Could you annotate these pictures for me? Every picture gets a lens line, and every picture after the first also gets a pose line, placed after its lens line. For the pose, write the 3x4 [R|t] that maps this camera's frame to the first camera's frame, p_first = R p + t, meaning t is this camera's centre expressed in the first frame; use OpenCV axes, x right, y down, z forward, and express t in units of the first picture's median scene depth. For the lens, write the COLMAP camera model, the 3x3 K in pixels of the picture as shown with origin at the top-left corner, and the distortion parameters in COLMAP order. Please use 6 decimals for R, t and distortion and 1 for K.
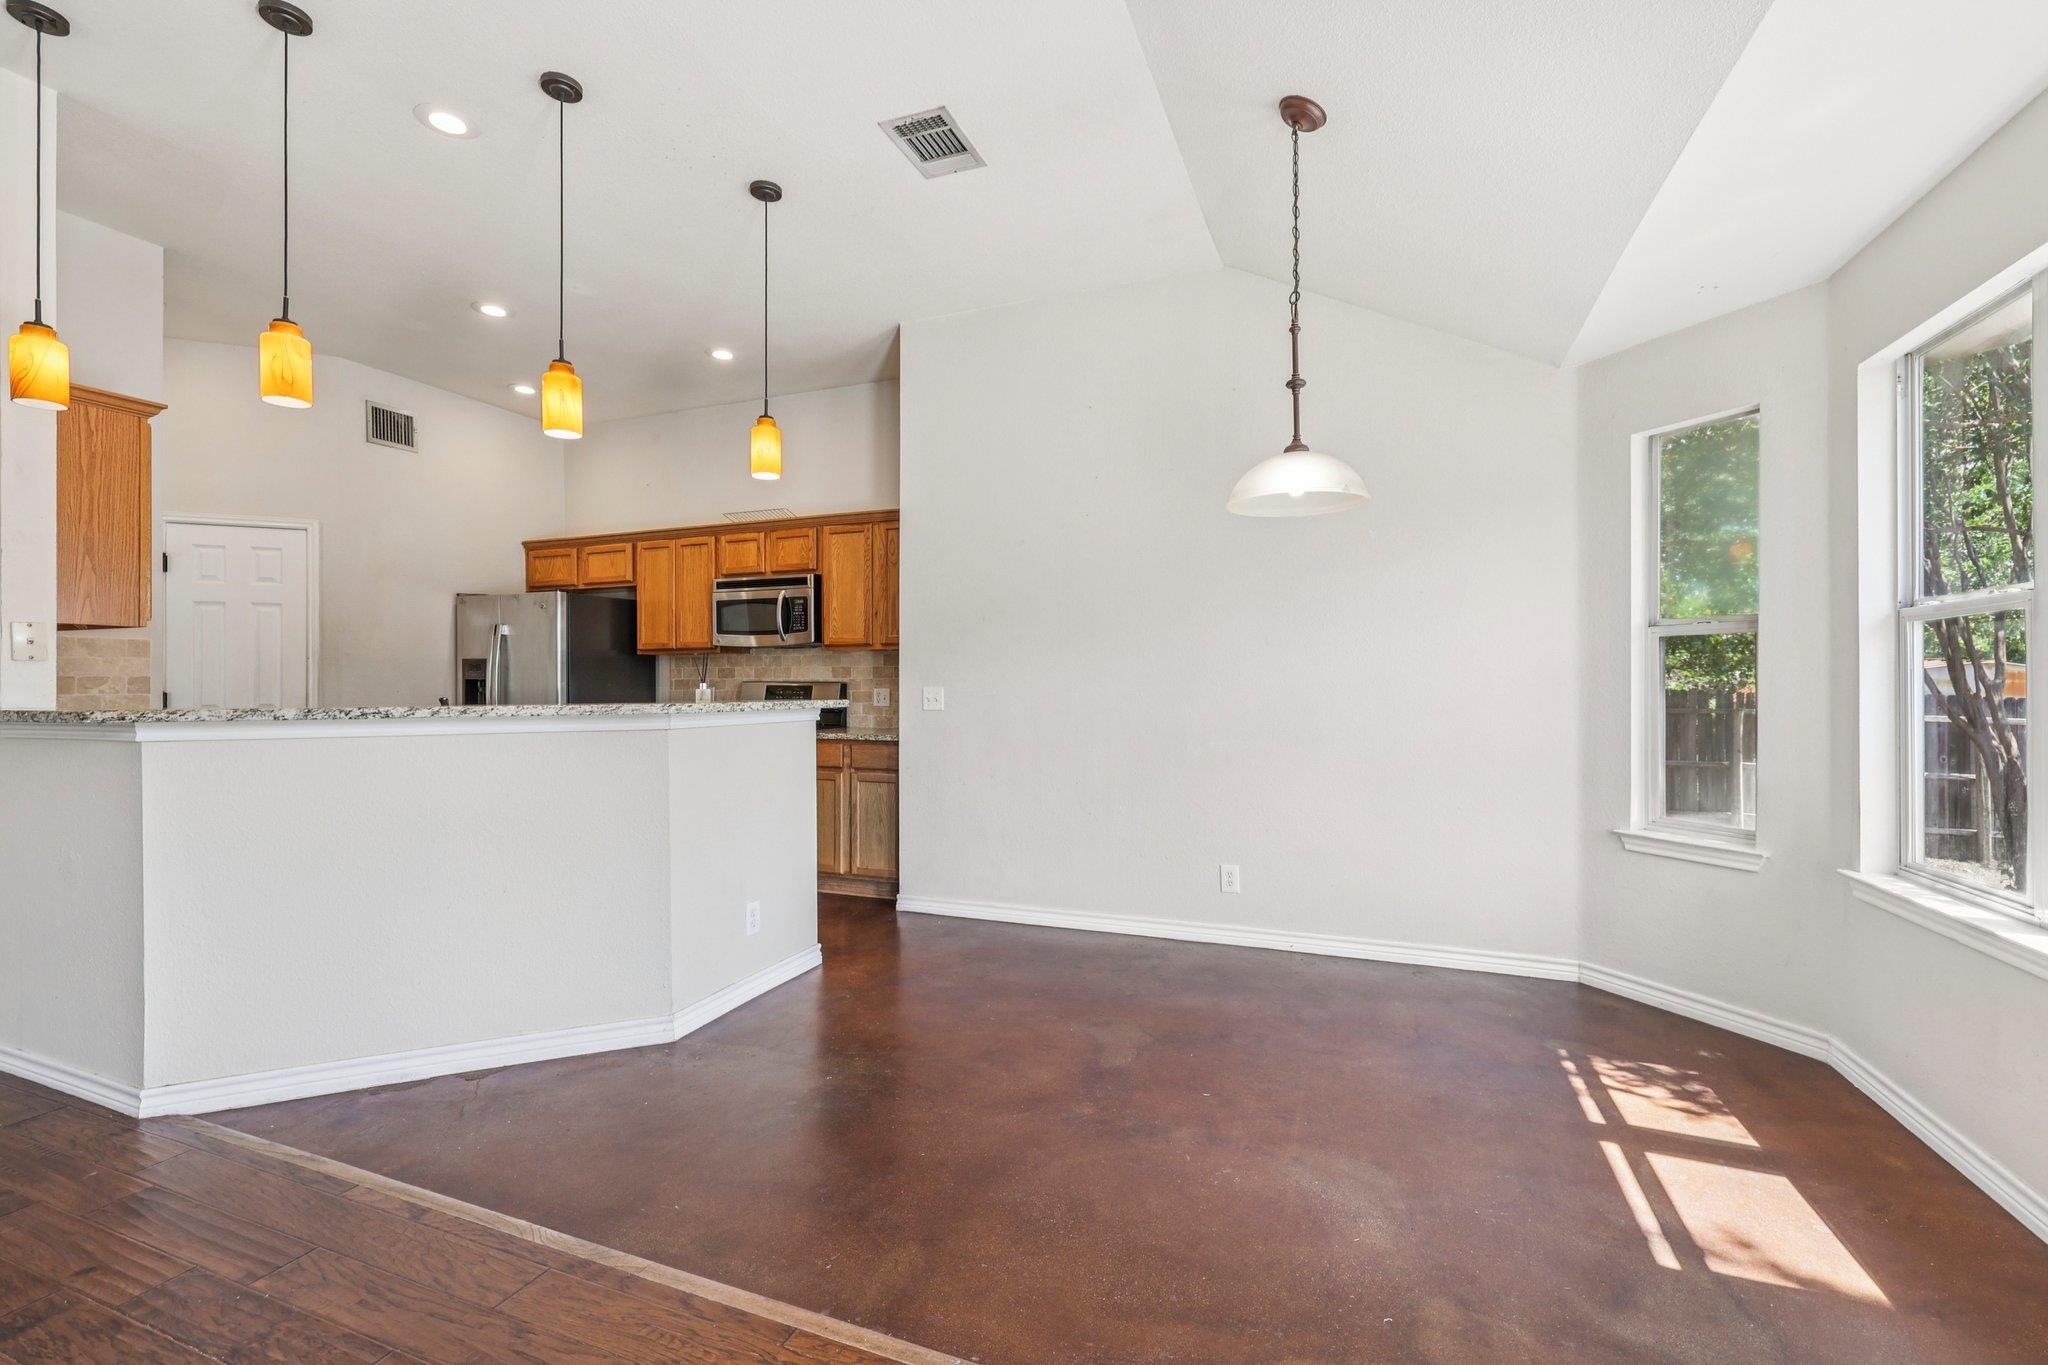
lens RADIAL K [[863.7, 0, 1038.8], [0, 863.7, 679.3], [0, 0, 1]] dist [-0.002671, 0.000662]
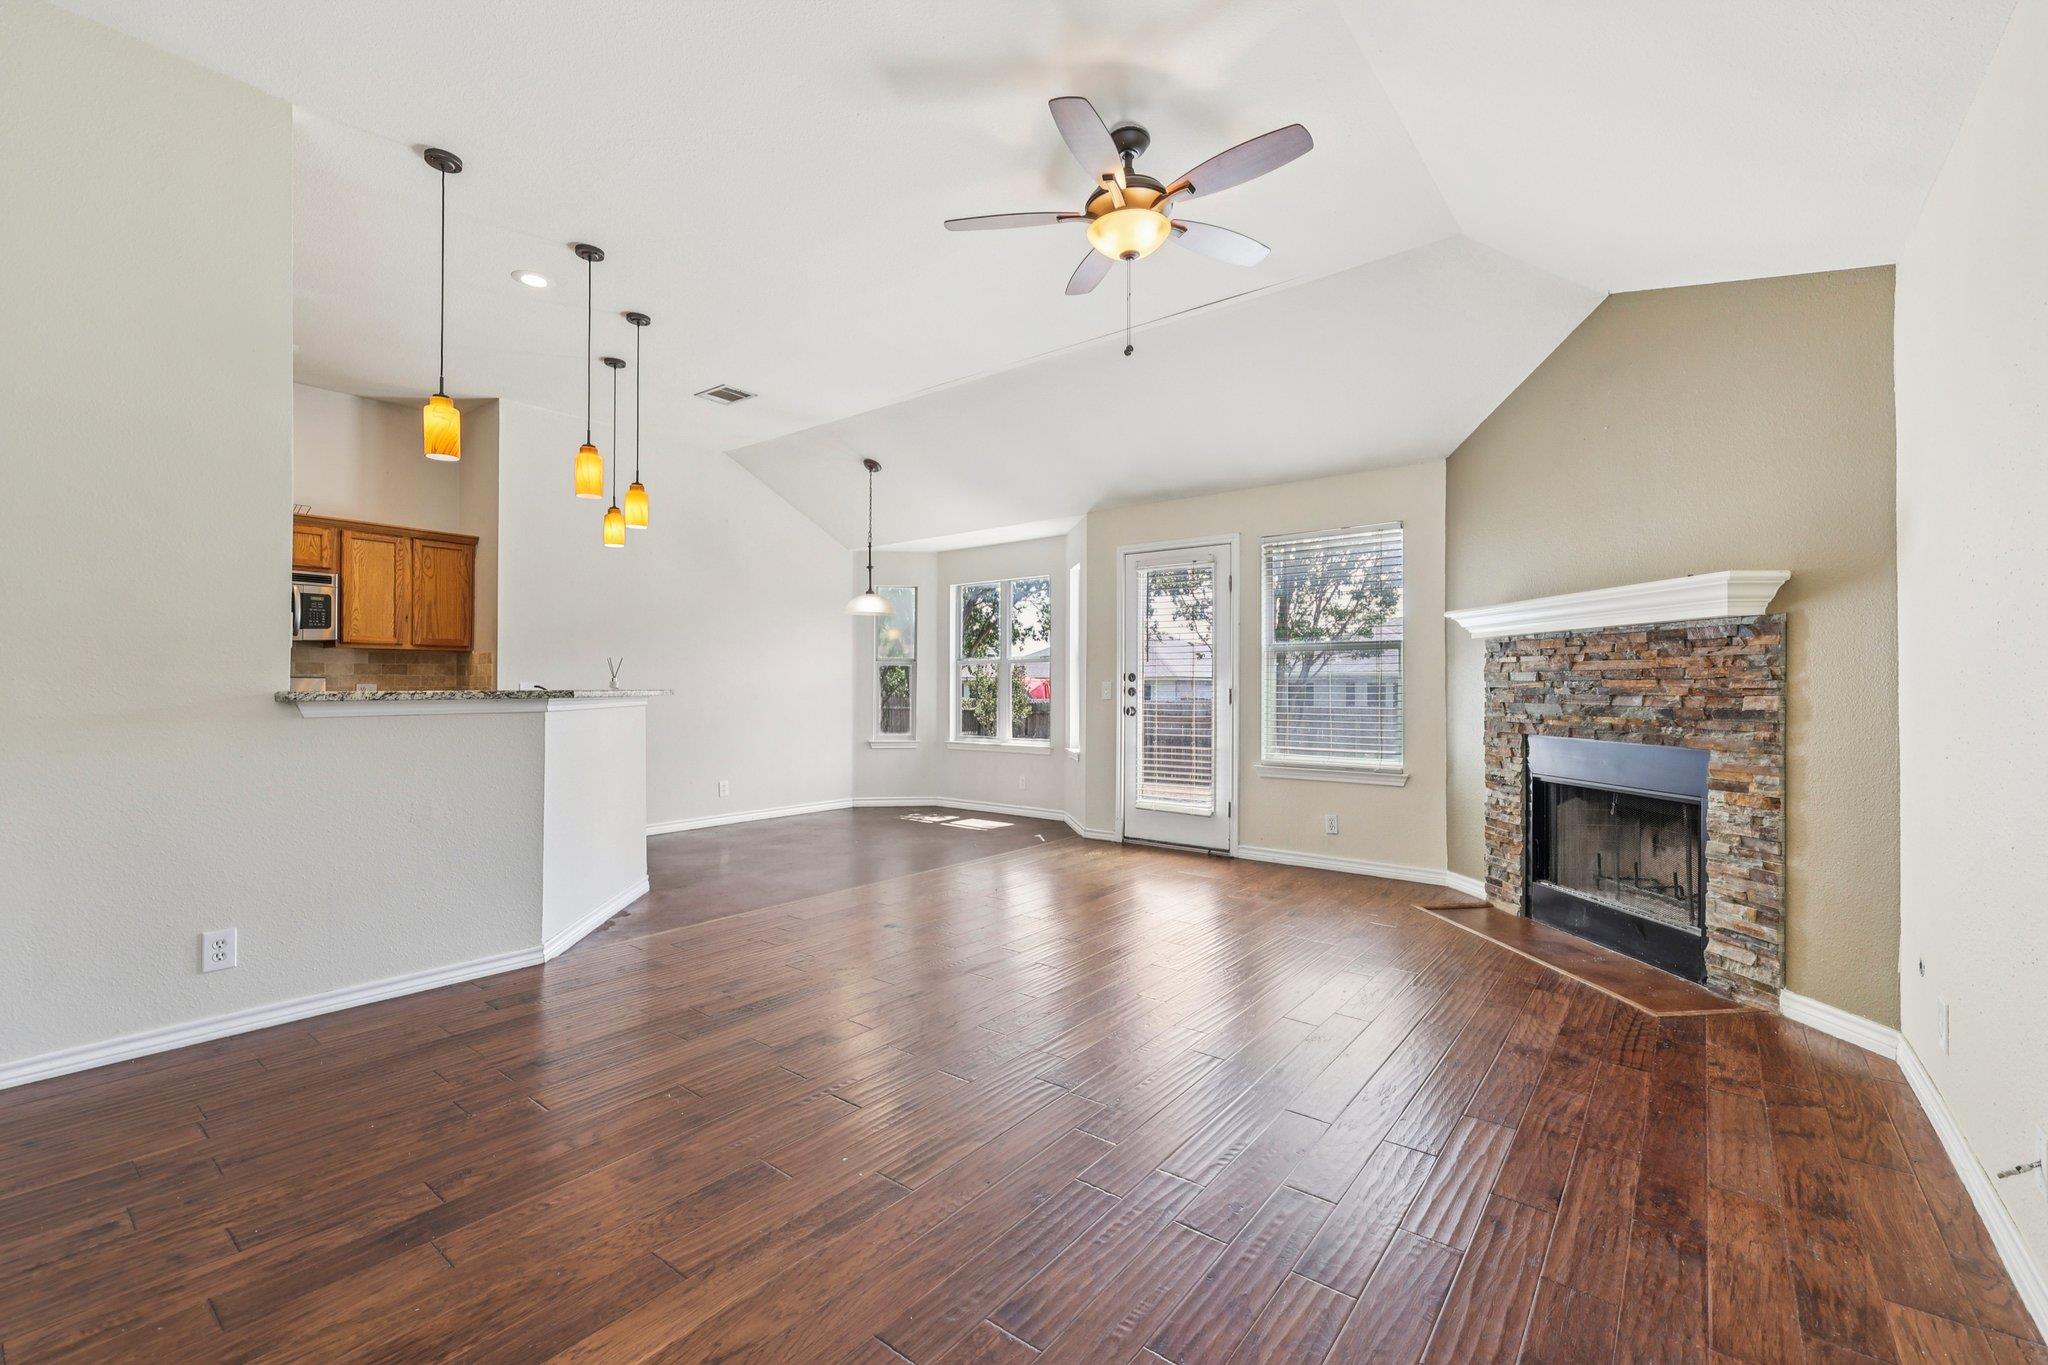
lens RADIAL K [[863.7, 0, 1015.0], [0, 863.7, 683.5], [0, 0, 1]] dist [-0.002671, 0.000662]
pose [[0.303873, 0.008624, 0.952673, -1.094182], [-0.006807, 0.999953, -0.006881, 0.014470], [-0.952688, -0.004394, 0.303918, -0.118771]]
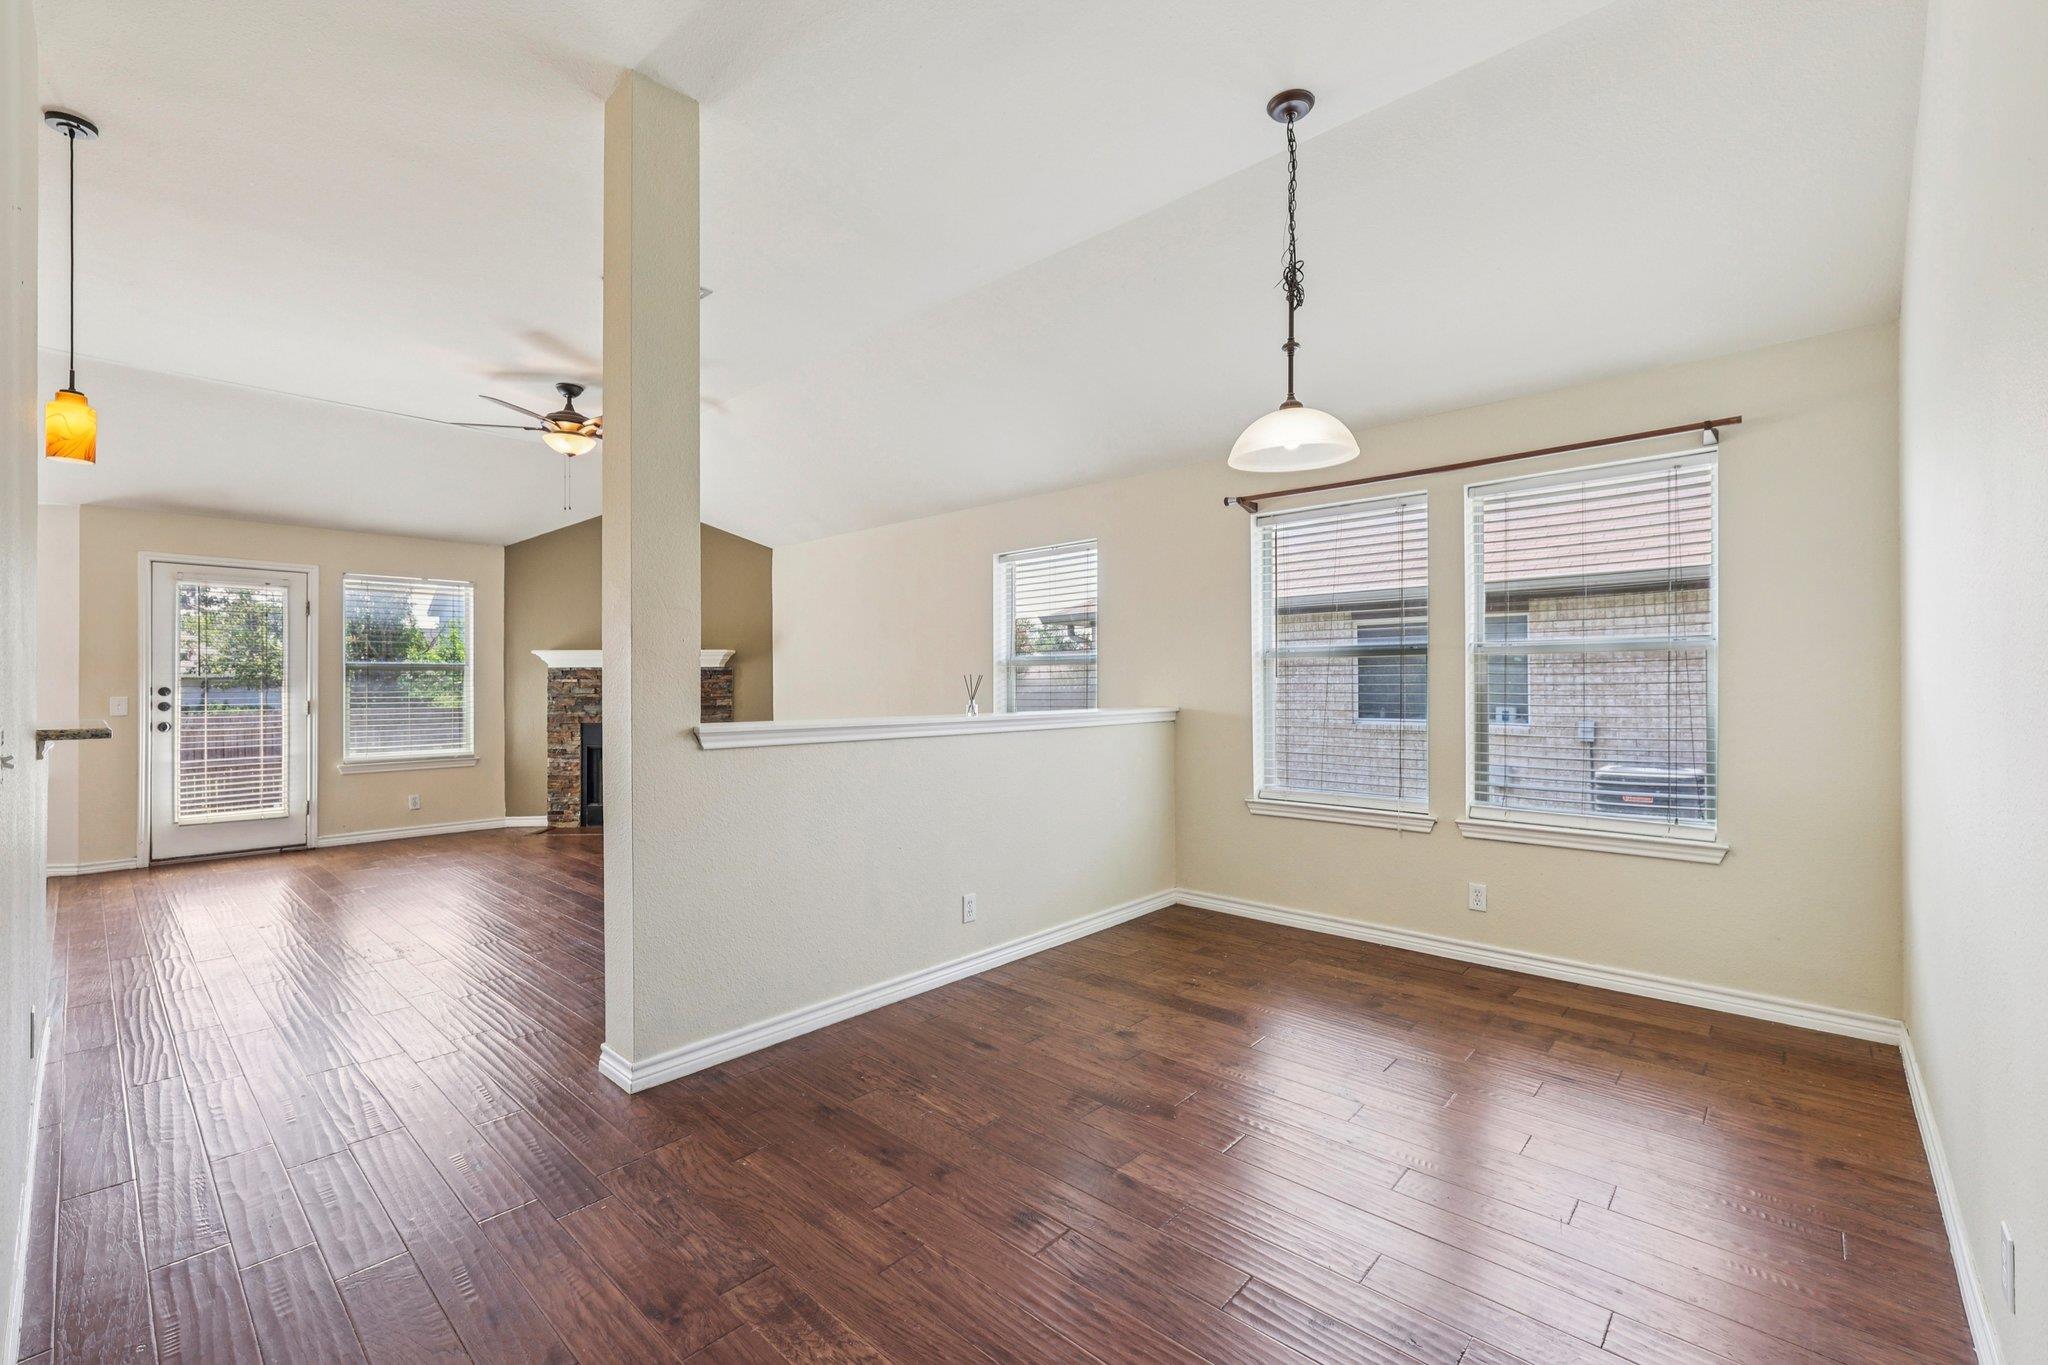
lens RADIAL K [[863.7, 0, 1033.1], [0, 863.7, 681.5], [0, 0, 1]] dist [-0.002671, 0.000662]
pose [[-0.936132, 0.009009, 0.351532, -1.407581], [0.006736, 0.999948, -0.007688, -0.001414], [-0.351583, -0.004829, -0.936144, 0.828763]]
